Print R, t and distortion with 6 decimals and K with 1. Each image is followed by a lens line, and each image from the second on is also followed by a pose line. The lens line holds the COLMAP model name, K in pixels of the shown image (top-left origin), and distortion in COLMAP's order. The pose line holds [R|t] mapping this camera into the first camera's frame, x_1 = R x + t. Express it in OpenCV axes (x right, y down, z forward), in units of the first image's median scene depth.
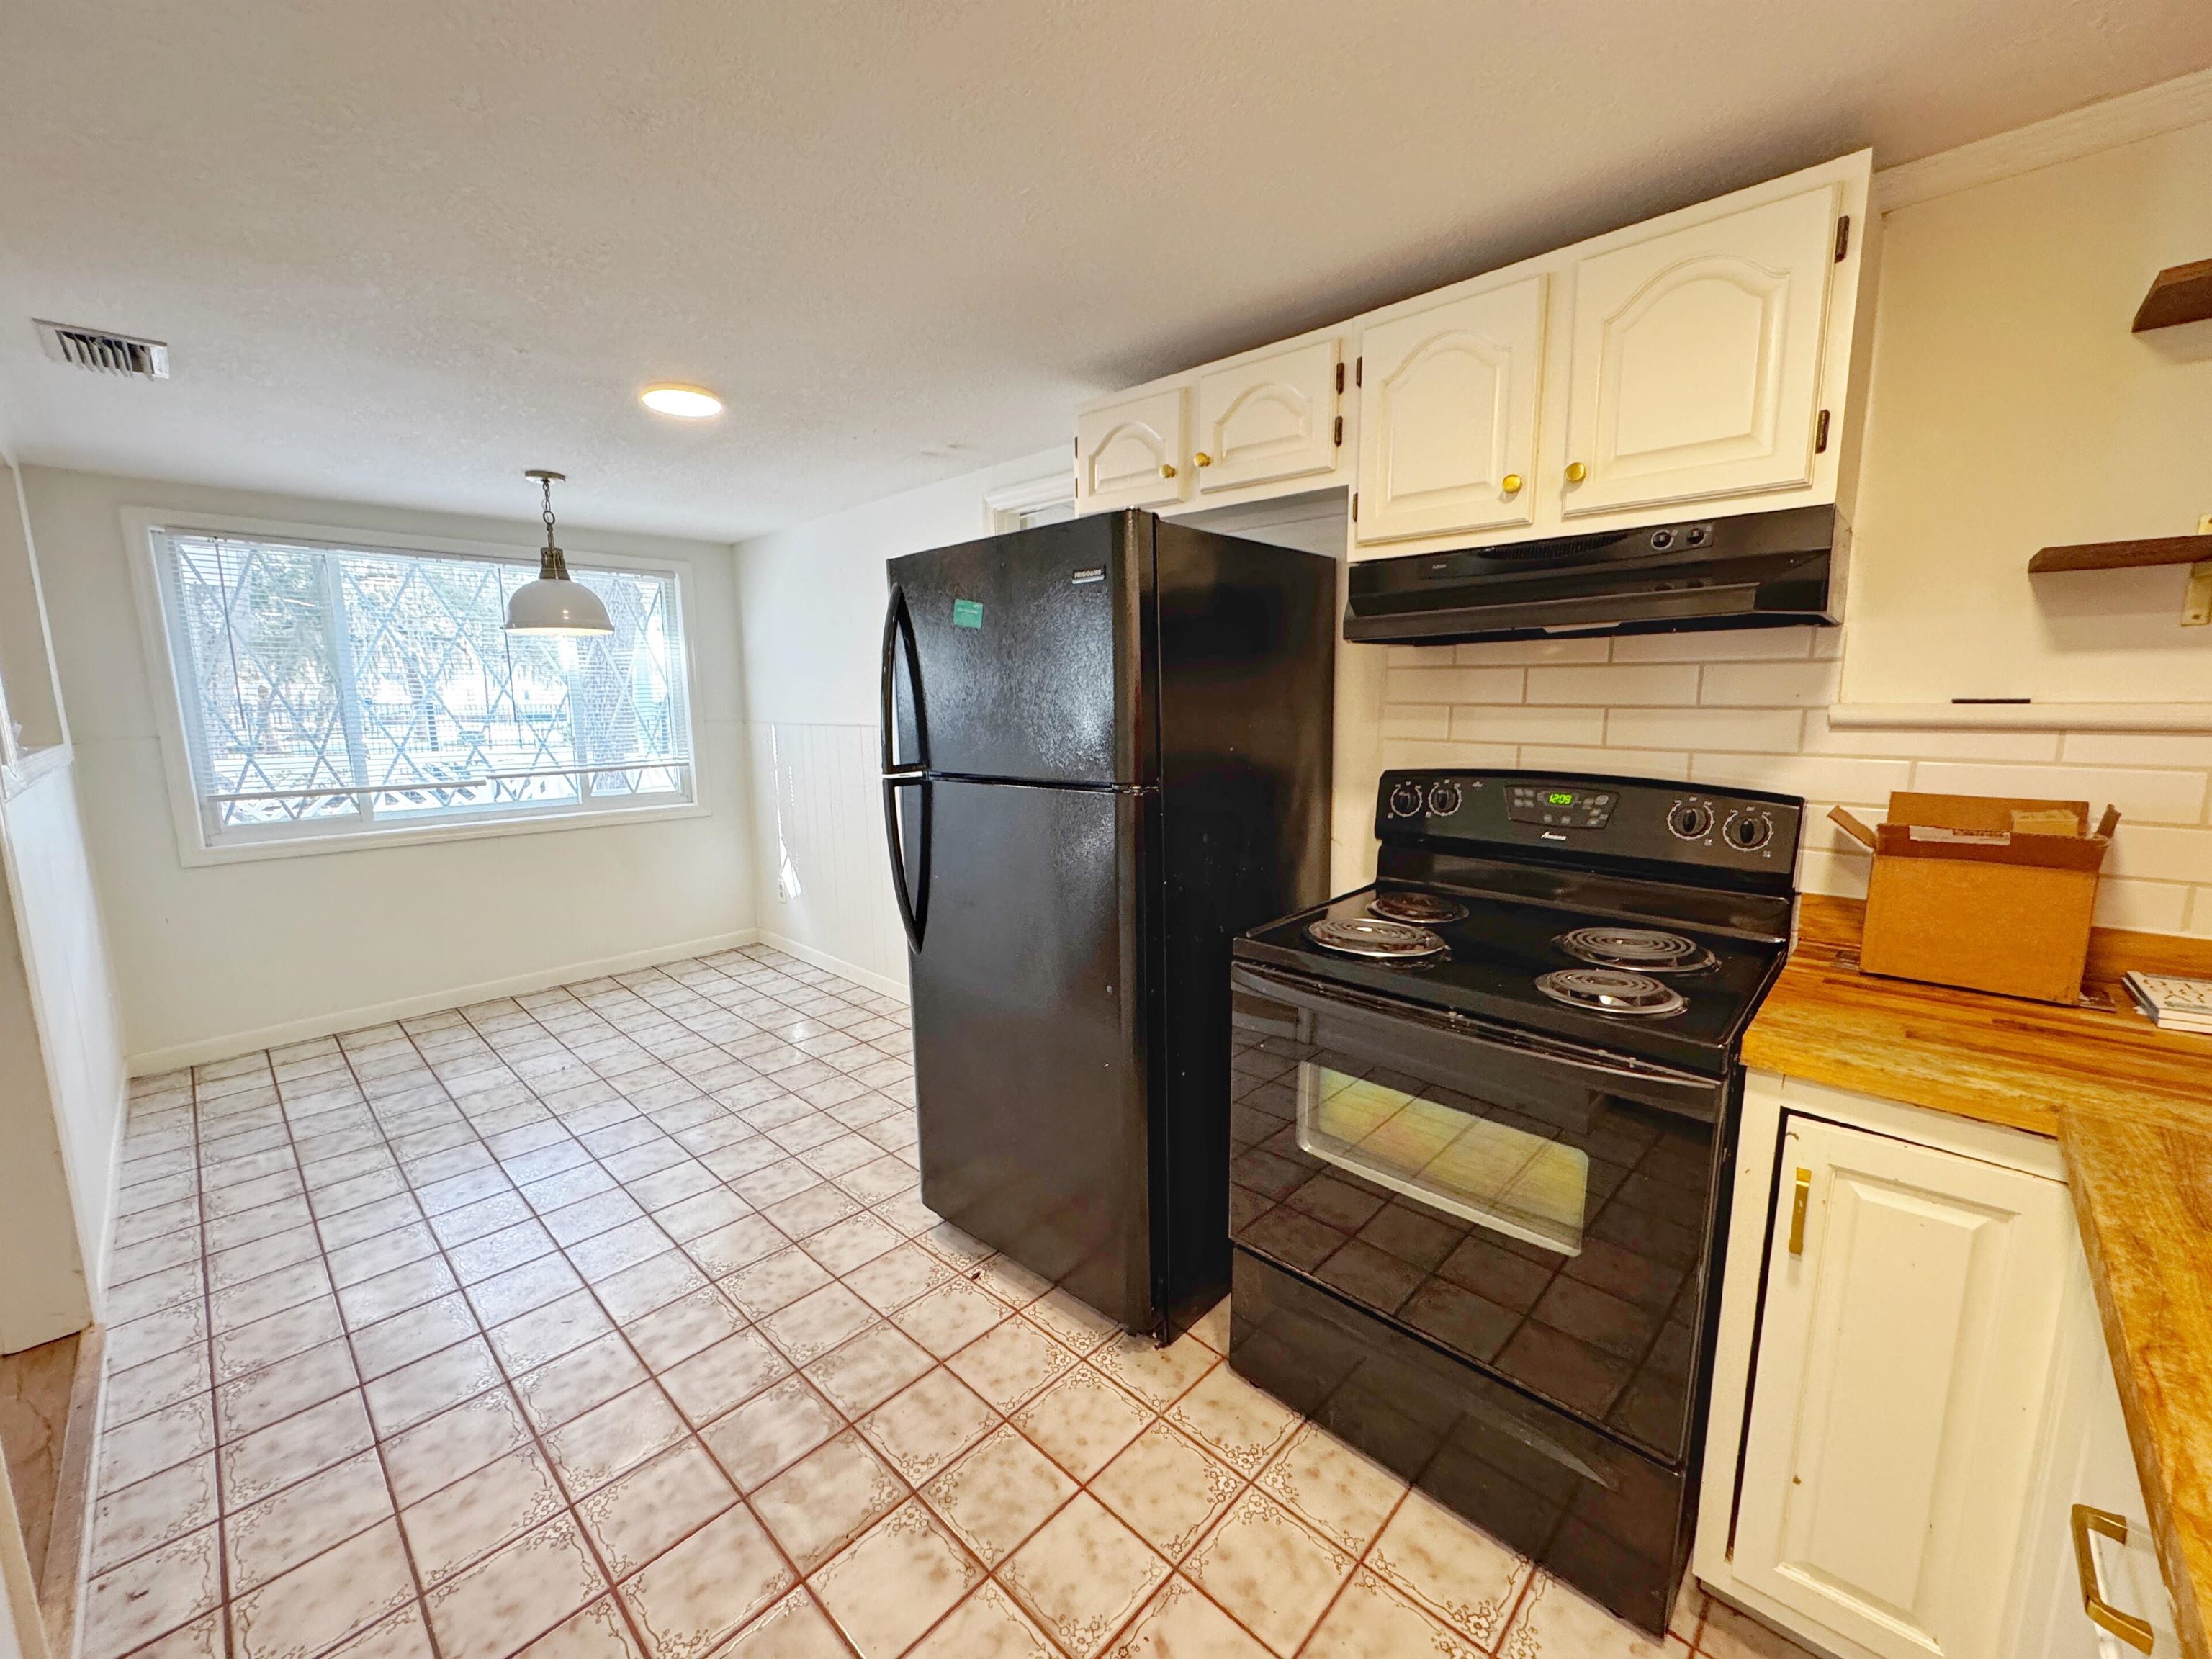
lens RADIAL K [[878.1, 0, 1109.7], [0, 878.1, 832.2], [0, 0, 1]] dist [-0.002349, -0.000331]
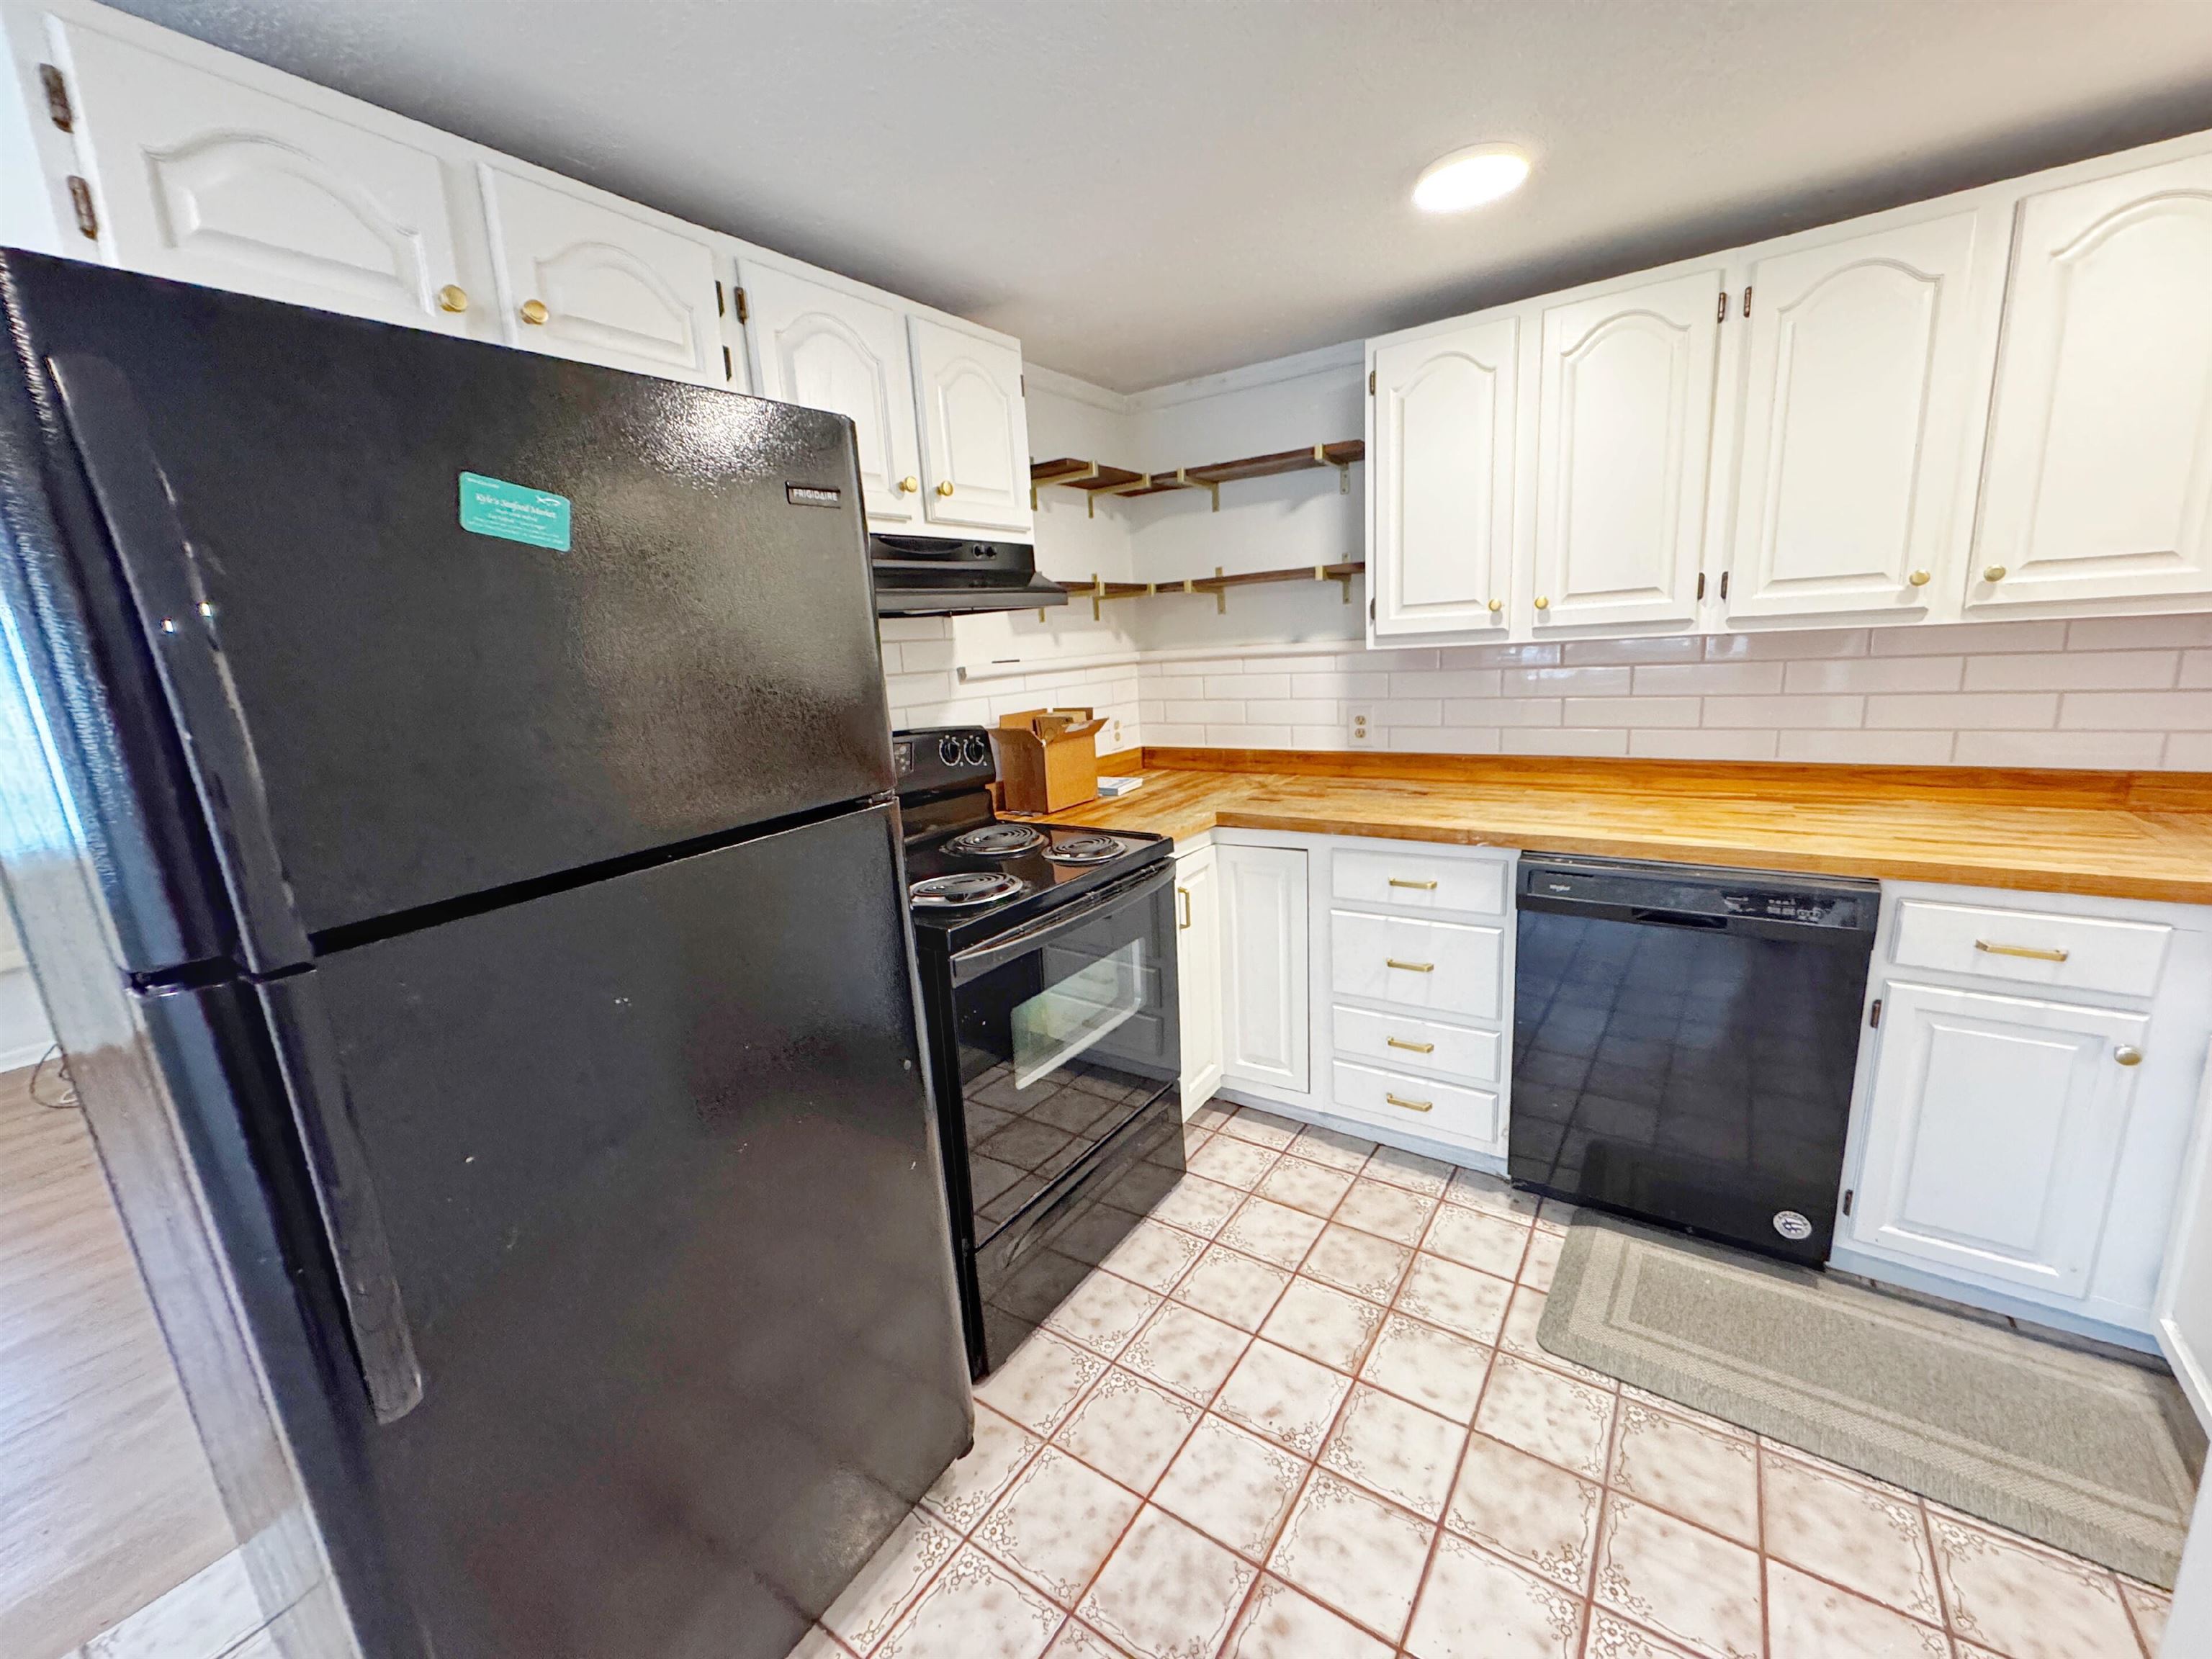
lens RADIAL K [[878.1, 0, 1109.7], [0, 878.1, 832.2], [0, 0, 1]] dist [-0.002349, -0.000331]
pose [[-0.148954, -0.195867, 0.969252, -0.848121], [0.216312, 0.949993, 0.225218, -0.168011], [-0.964895, 0.243208, -0.099137, 1.014725]]
